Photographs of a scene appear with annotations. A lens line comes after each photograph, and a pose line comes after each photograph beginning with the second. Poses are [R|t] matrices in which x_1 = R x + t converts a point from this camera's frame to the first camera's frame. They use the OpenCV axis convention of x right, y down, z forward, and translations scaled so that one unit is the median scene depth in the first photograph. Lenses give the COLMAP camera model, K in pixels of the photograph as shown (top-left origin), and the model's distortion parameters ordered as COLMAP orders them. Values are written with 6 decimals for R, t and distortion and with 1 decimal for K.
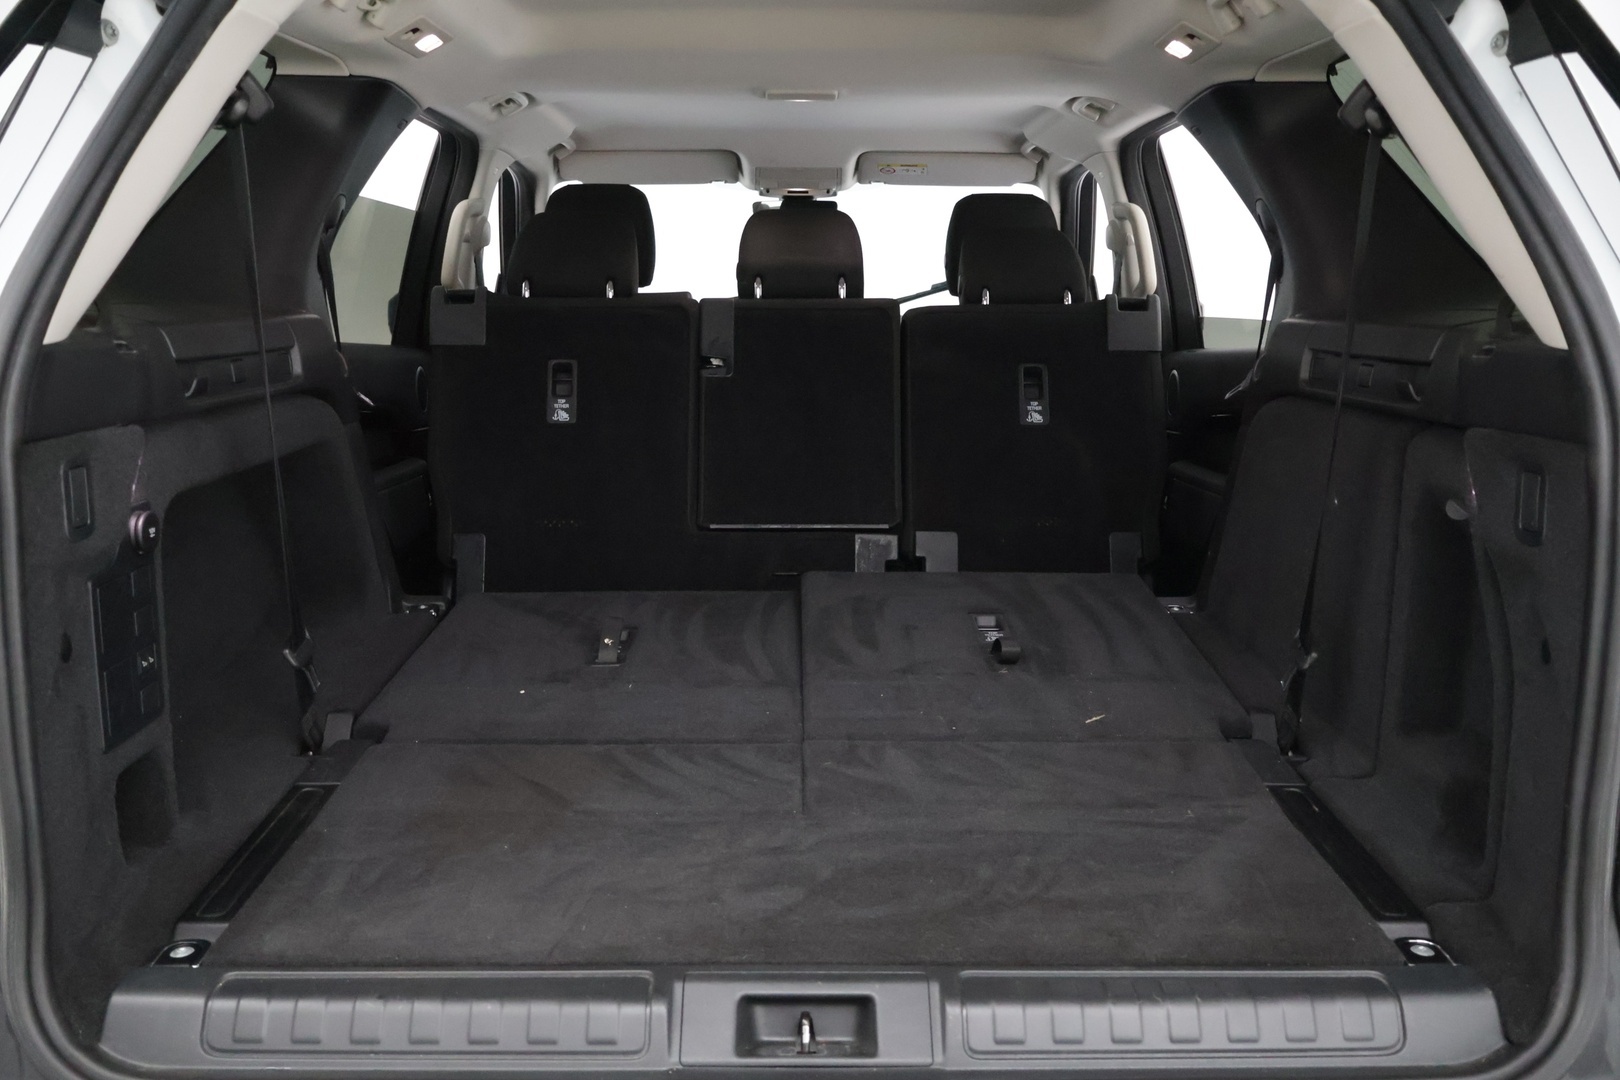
lens RADIAL K [[1355.9, 0, 810.0], [0, 1355.9, 540.0], [0, 0, 1]] dist [-0.035948, 0.002667]
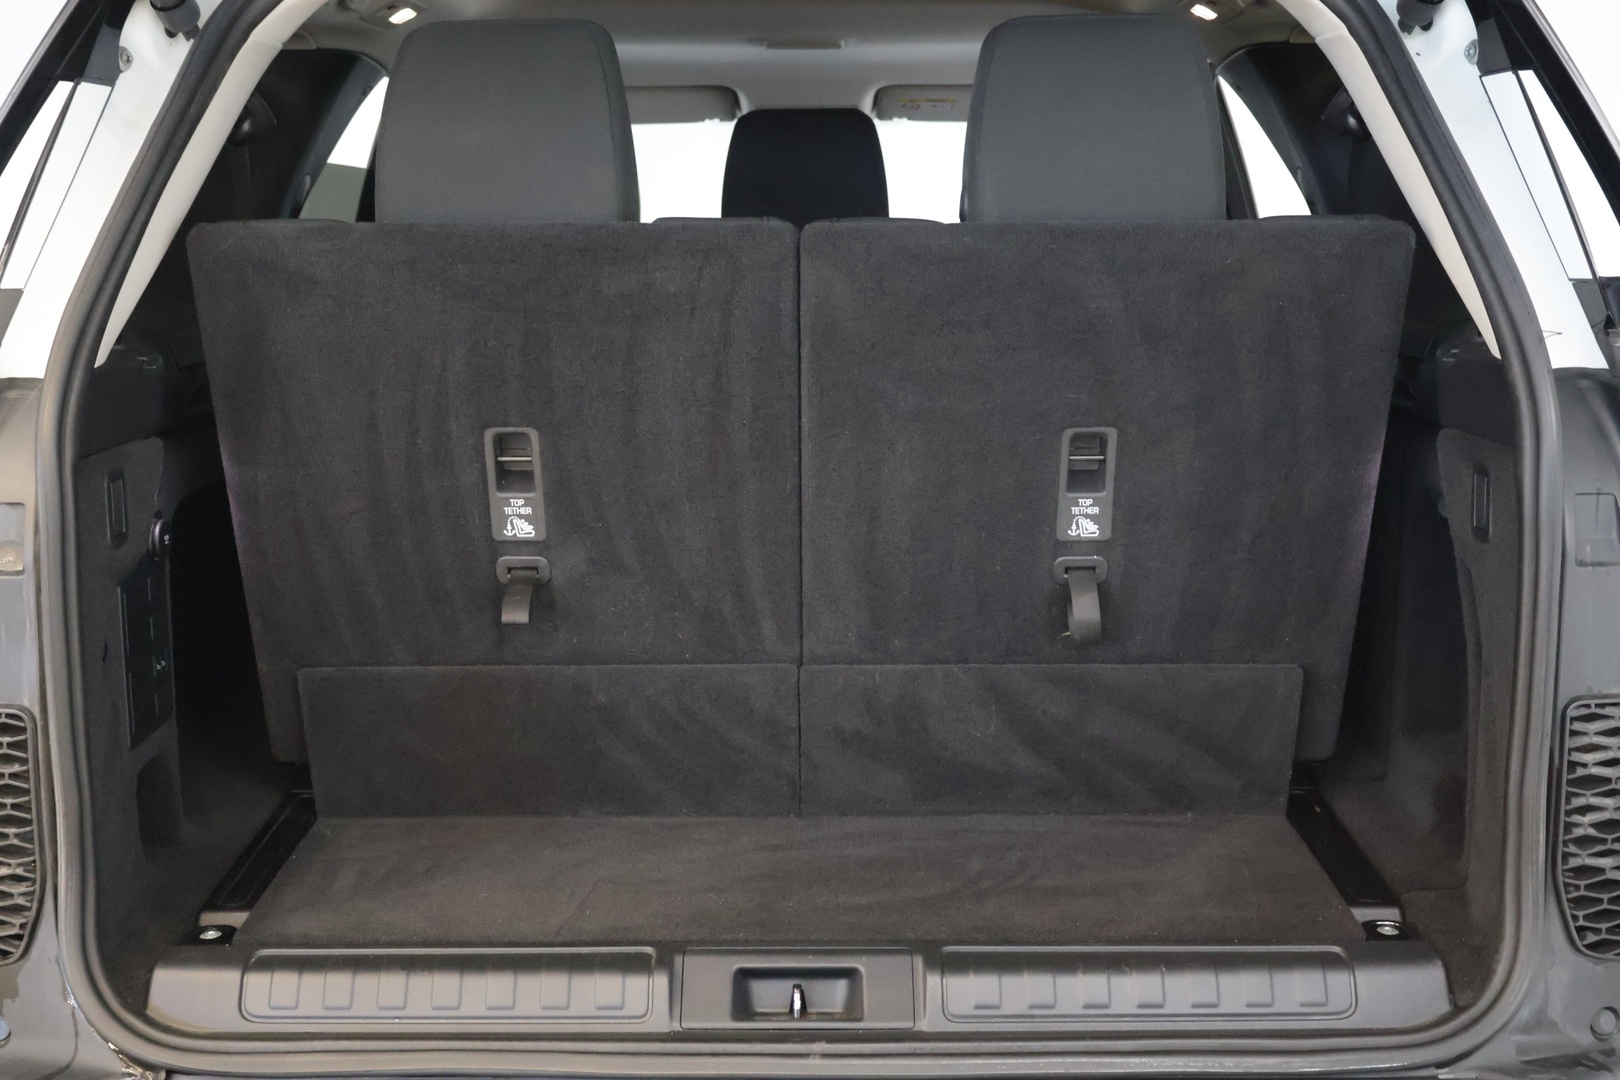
lens RADIAL K [[1888.4, 0, 810.0], [0, 1888.4, 540.0], [0, 0, 1]] dist [-0.033819, -0.027716]
pose [[0.999797, -0.007068, -0.018861, 0.035866], [0.007071, 0.999975, 0.000087, -0.002140], [0.018860, -0.000221, 0.999822, -0.475333]]
